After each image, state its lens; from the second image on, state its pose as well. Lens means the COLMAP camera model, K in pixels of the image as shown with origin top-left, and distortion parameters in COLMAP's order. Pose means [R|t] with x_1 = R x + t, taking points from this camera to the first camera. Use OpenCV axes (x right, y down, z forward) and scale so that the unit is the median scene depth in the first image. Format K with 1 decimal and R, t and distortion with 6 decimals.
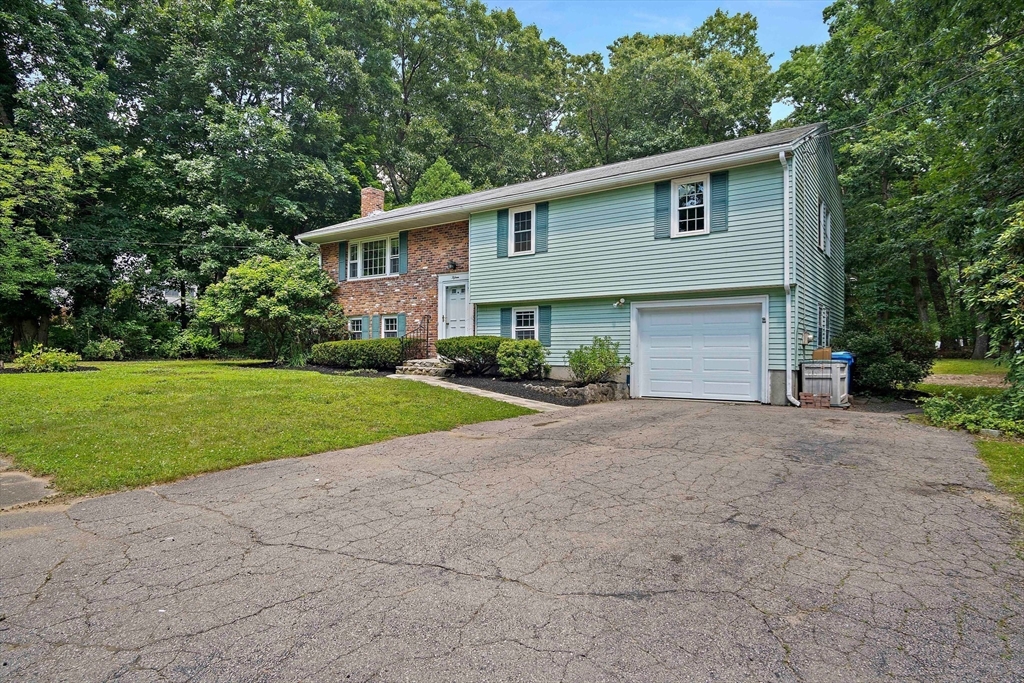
lens RADIAL K [[560.8, 0, 513.1], [0, 560.8, 350.9], [0, 0, 1]] dist [-0.031935, 0.008978]
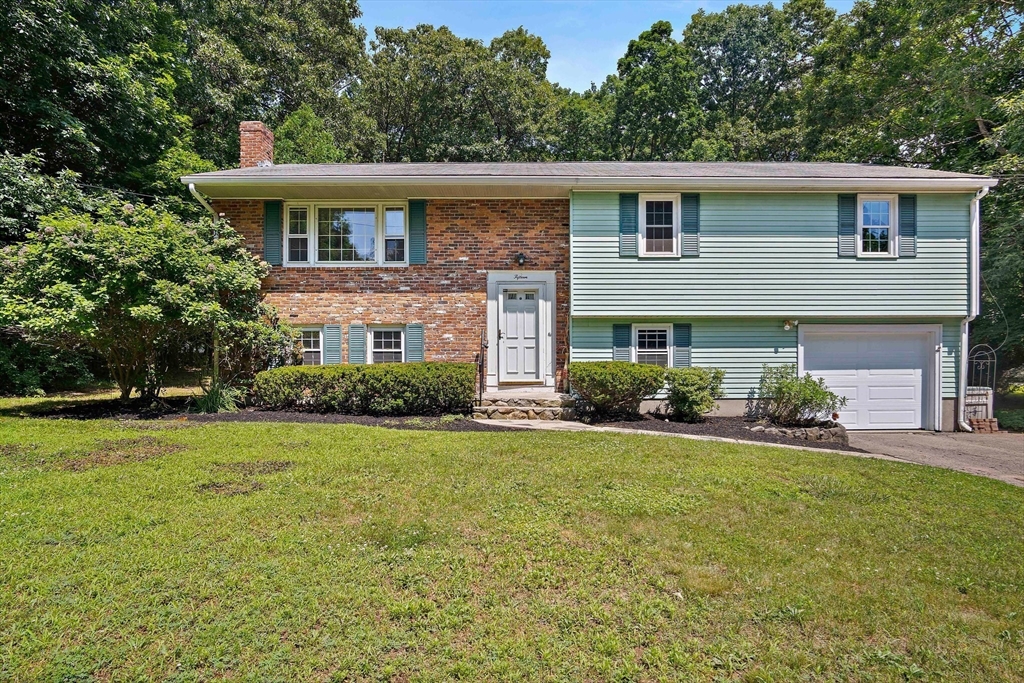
lens RADIAL K [[559.3, 0, 537.6], [0, 559.3, 366.6], [0, 0, 1]] dist [-0.022829, 0.001380]
pose [[0.816130, -0.005650, 0.577841, -0.529148], [0.004380, 0.999984, 0.003591, -0.021824], [-0.577852, -0.000400, 0.816142, 0.437506]]
